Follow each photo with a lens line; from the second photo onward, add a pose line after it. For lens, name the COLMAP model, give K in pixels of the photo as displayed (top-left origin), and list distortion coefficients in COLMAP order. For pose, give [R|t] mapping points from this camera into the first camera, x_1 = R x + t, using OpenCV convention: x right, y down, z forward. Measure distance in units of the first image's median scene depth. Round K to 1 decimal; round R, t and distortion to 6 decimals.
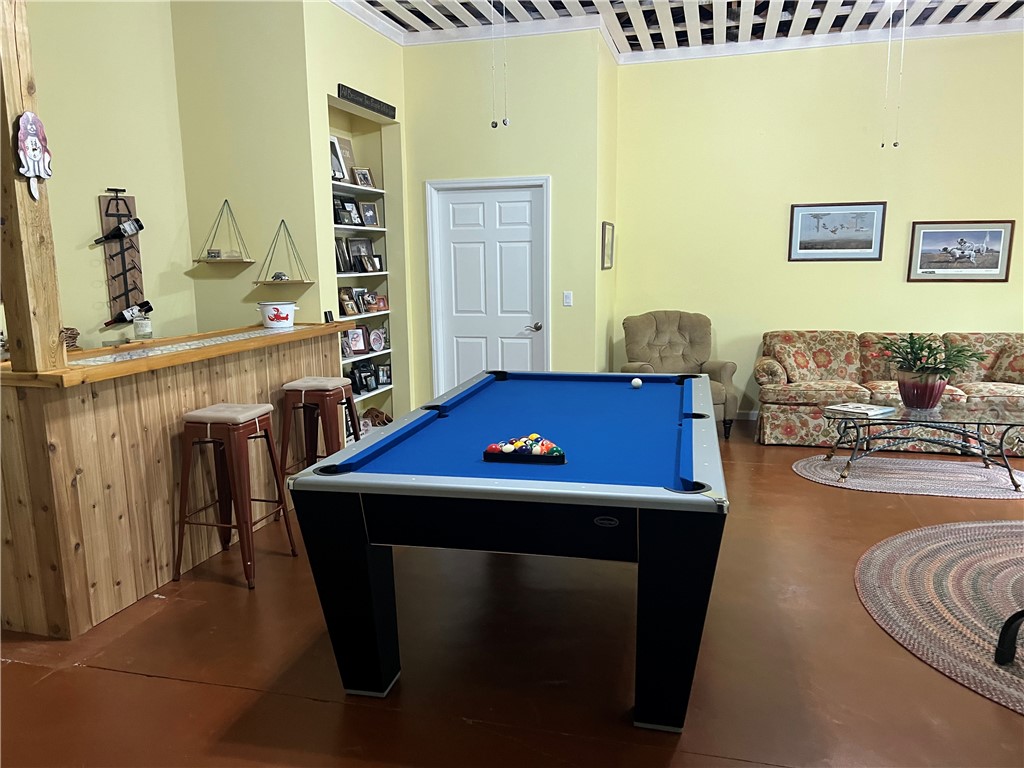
lens RADIAL K [[773.4, 0, 511.1], [0, 773.4, 389.1], [0, 0, 1]] dist [0.046813, -0.032457]
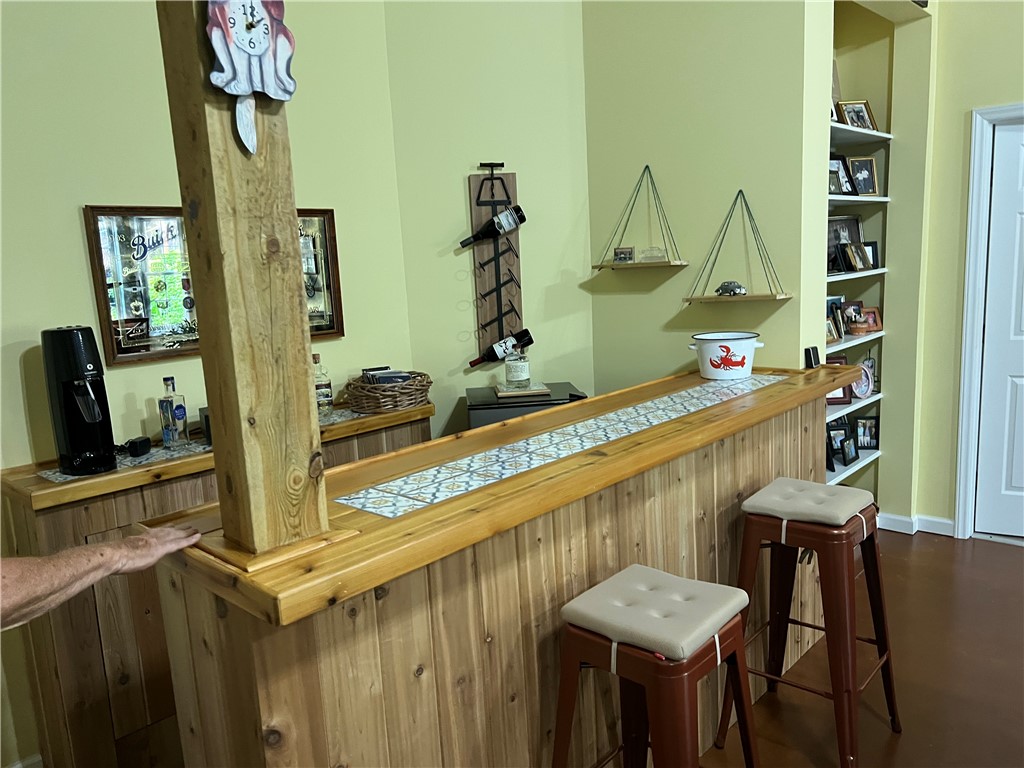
lens RADIAL K [[773.4, 0, 509.8], [0, 773.4, 383.1], [0, 0, 1]] dist [0.046813, -0.032457]
pose [[0.884521, 0.040535, -0.464736, -0.174616], [-0.037774, 0.999170, 0.015257, -0.078774], [0.464969, 0.004060, 0.885318, 0.419884]]
